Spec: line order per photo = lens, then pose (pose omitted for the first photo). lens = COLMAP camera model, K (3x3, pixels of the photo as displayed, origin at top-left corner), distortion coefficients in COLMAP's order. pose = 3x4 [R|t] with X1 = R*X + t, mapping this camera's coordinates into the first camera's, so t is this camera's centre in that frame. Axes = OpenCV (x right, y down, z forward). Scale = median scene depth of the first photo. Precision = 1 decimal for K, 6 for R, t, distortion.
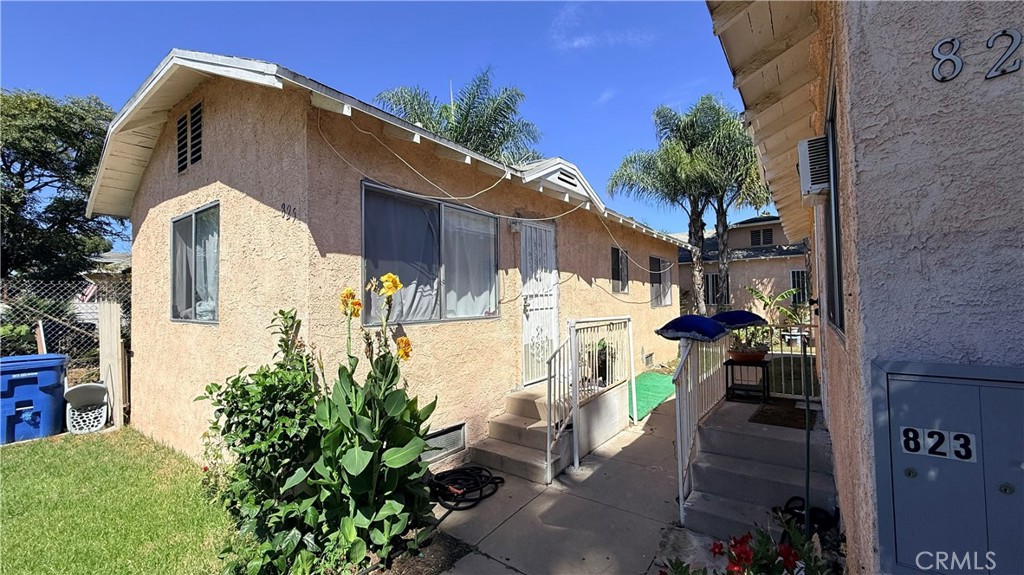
lens RADIAL K [[405.6, 0, 509.3], [0, 405.6, 286.0], [0, 0, 1]] dist [0.001184, -0.000117]
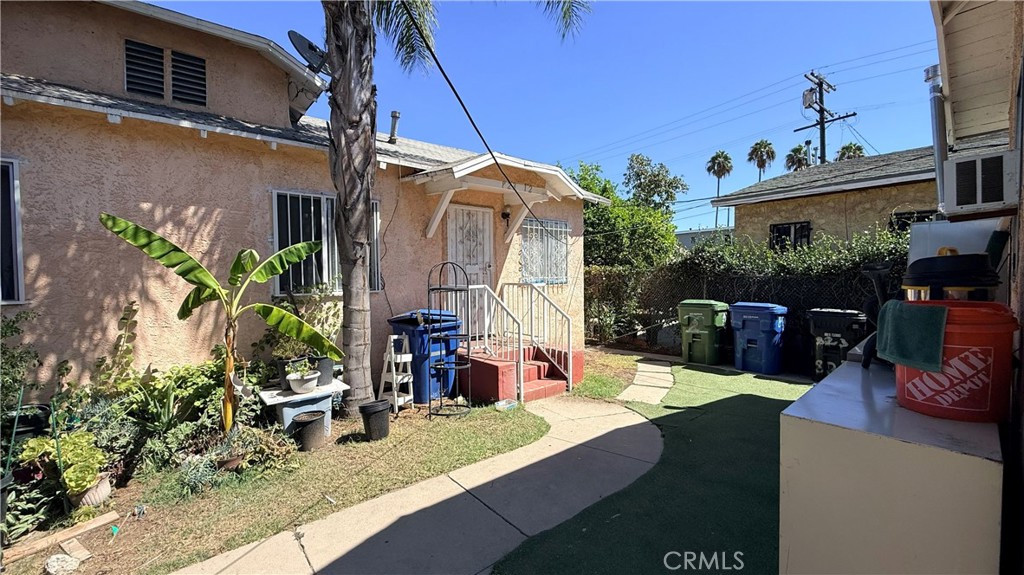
lens RADIAL K [[405.6, 0, 508.4], [0, 405.6, 286.7], [0, 0, 1]] dist [0.001184, -0.000117]
pose [[0.241969, -0.012610, 0.970202, 1.047522], [-0.019775, 0.999644, 0.017925, 0.073313], [-0.970083, -0.023523, 0.241633, 1.831447]]
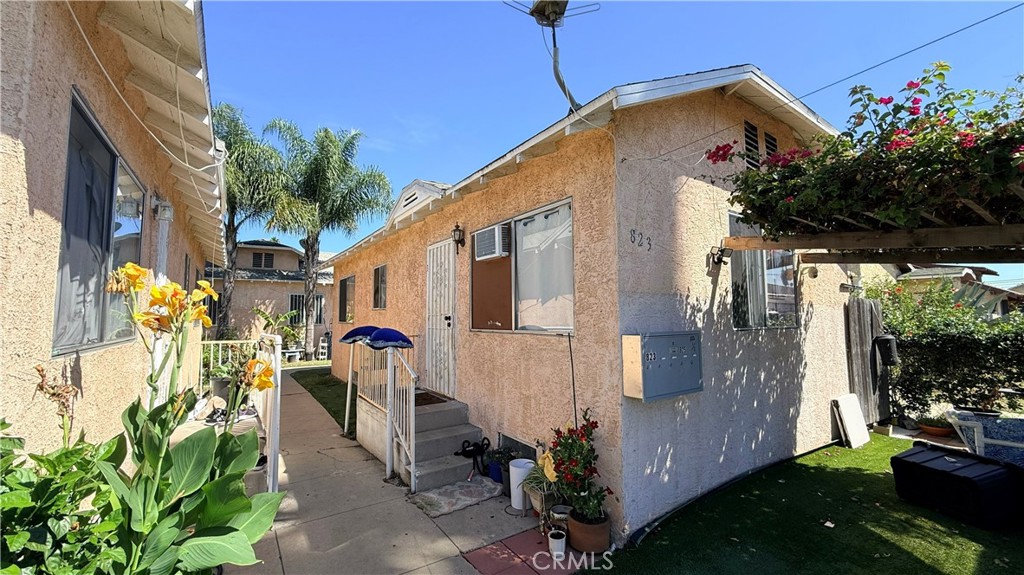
lens RADIAL K [[405.6, 0, 509.3], [0, 405.6, 287.7], [0, 0, 1]] dist [0.001184, -0.000117]
pose [[0.334404, 0.080553, 0.938981, -0.376113], [-0.032884, 0.996731, -0.073796, 0.017104], [-0.941856, -0.006200, 0.335960, 0.151421]]
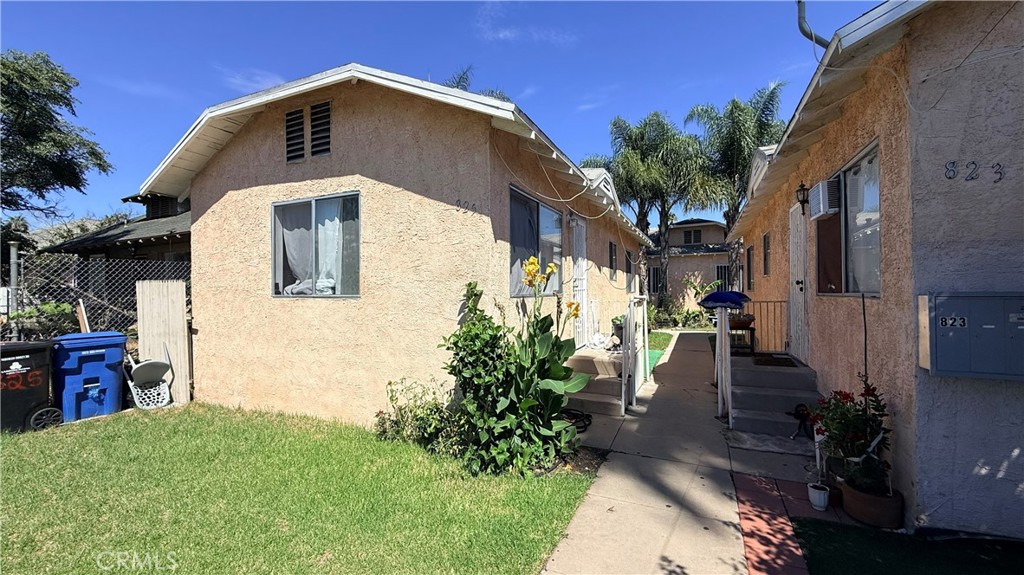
lens RADIAL K [[405.6, 0, 509.3], [0, 405.6, 287.4], [0, 0, 1]] dist [0.001184, -0.000117]
pose [[0.980937, 0.008958, 0.194119, -0.349889], [-0.013625, 0.999649, 0.022716, 0.021989], [-0.193847, -0.024928, 0.980715, -0.155973]]
